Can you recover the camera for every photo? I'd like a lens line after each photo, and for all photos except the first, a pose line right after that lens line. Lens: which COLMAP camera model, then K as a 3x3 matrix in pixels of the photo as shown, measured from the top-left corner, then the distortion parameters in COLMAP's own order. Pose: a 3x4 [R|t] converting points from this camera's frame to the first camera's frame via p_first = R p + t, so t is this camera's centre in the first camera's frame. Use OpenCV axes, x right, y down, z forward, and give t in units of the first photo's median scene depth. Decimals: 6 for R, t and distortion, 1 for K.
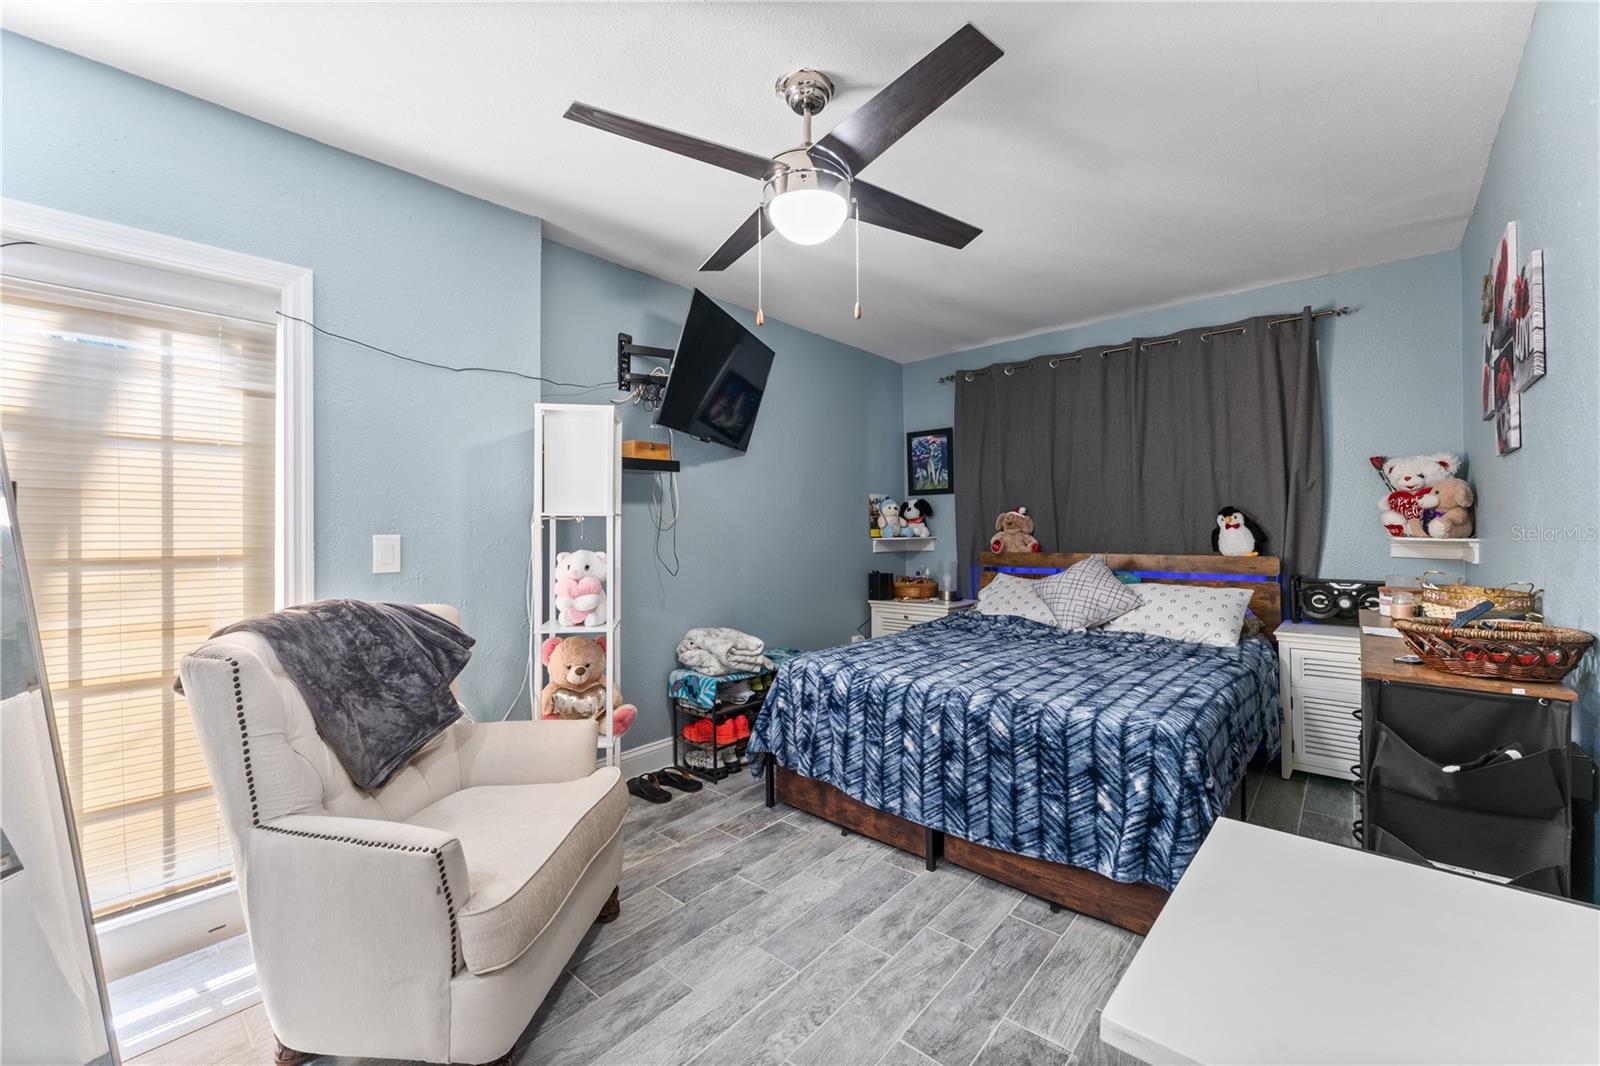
lens RADIAL K [[652.6, 0, 806.2], [0, 652.6, 523.7], [0, 0, 1]] dist [0.000406, -0.000692]
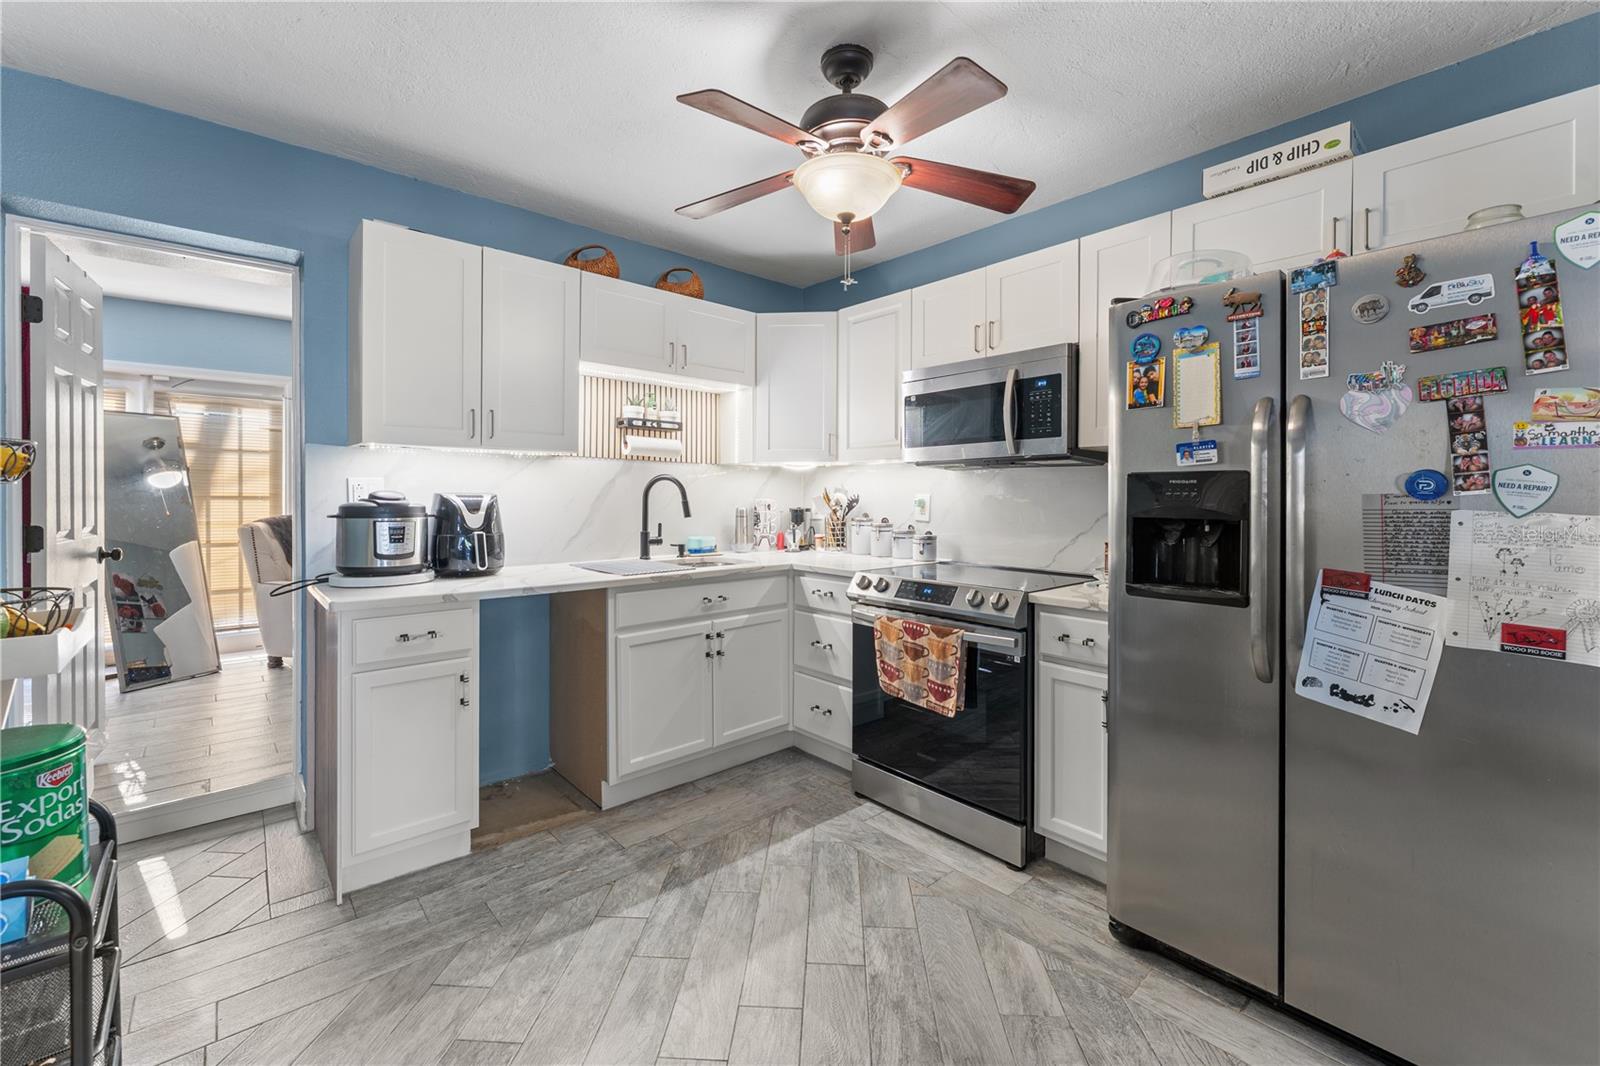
lens RADIAL K [[652.6, 0, 788.0], [0, 652.6, 500.4], [0, 0, 1]] dist [0.000406, -0.000692]
pose [[0.992072, 0.010040, -0.125269, 1.377780], [-0.008952, 0.999917, 0.009248, 0.023702], [0.125351, -0.008053, 0.992080, -1.188736]]
